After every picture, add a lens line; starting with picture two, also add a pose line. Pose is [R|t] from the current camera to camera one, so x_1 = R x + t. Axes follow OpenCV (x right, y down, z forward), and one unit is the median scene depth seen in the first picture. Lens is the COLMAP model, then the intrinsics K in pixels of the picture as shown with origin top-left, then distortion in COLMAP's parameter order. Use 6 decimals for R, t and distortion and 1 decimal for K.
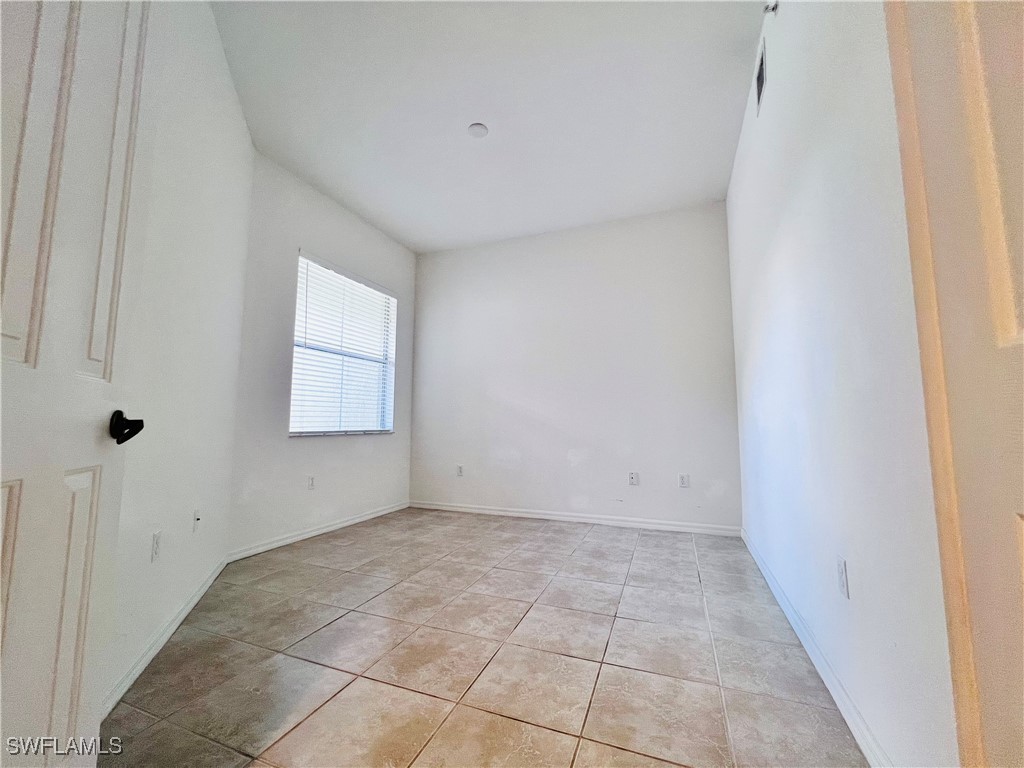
lens RADIAL K [[410.5, 0, 510.7], [0, 410.5, 382.3], [0, 0, 1]] dist [-0.000085, 0.000264]
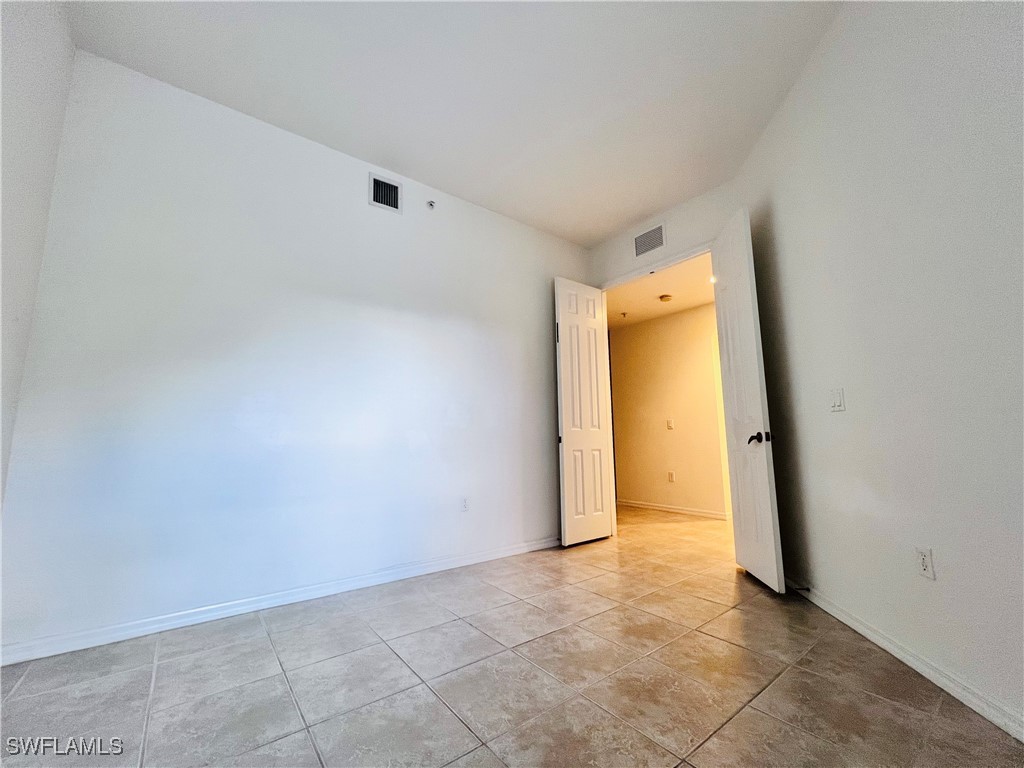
lens RADIAL K [[412.3, 0, 509.8], [0, 412.3, 383.6], [0, 0, 1]] dist [-0.003520, 0.000654]
pose [[-0.856986, 0.077322, 0.509506, -0.406413], [-0.043650, 0.974236, -0.221268, 0.181767], [-0.513488, -0.211863, -0.831531, 1.755421]]
